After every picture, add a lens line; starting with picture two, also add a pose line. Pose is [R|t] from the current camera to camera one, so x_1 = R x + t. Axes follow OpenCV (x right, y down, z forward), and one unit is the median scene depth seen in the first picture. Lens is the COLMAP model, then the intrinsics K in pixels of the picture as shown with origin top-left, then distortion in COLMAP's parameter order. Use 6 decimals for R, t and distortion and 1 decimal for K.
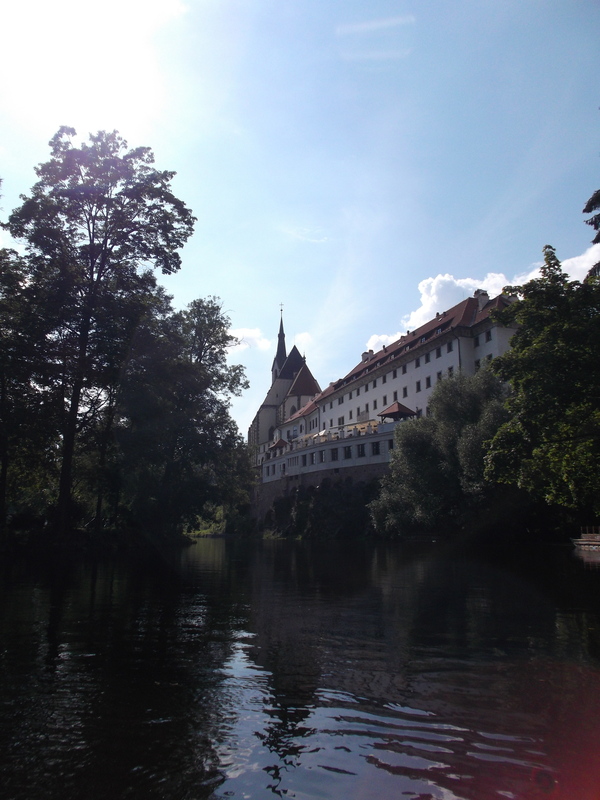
lens RADIAL K [[633.6, 0, 300.0], [0, 633.6, 400.0], [0, 0, 1]] dist [-0.000296, 0.000610]
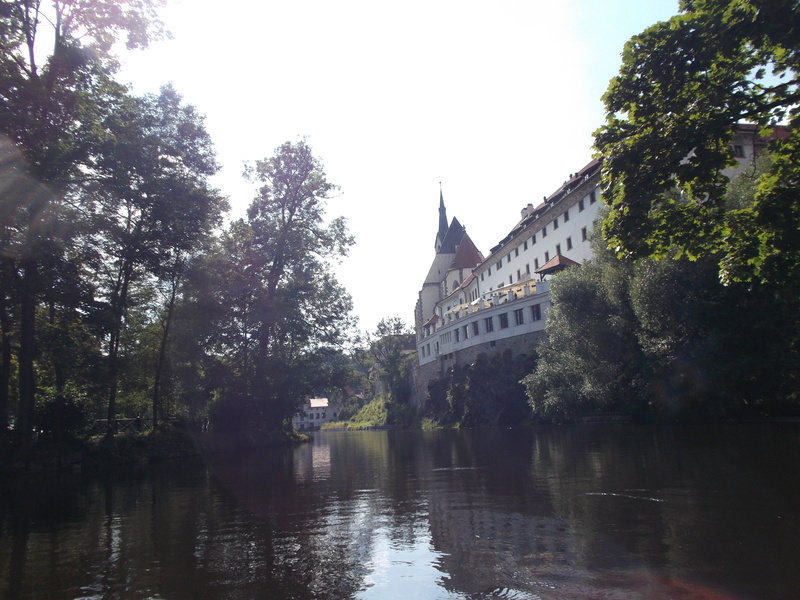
lens RADIAL K [[632.2, 0, 401.0], [0, 632.2, 290.6], [0, 0, 1]] dist [0.065836, 0.000511]
pose [[0.987819, -0.086345, -0.129454, 0.049876], [0.087098, 0.996200, 0.000160, 0.029377], [0.128948, -0.011433, 0.991585, 0.144848]]
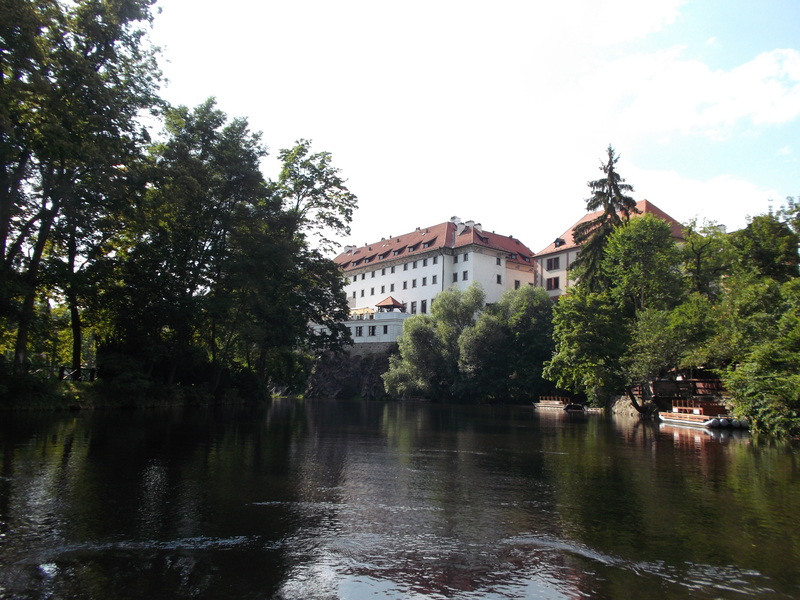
lens RADIAL K [[633.6, 0, 400.0], [0, 633.6, 300.0], [0, 0, 1]] dist [-0.000296, 0.000610]
pose [[0.949767, 0.074581, 0.303942, -0.205669], [-0.092750, 0.994637, 0.045765, -0.047058], [-0.298899, -0.071657, 0.951591, -0.229412]]
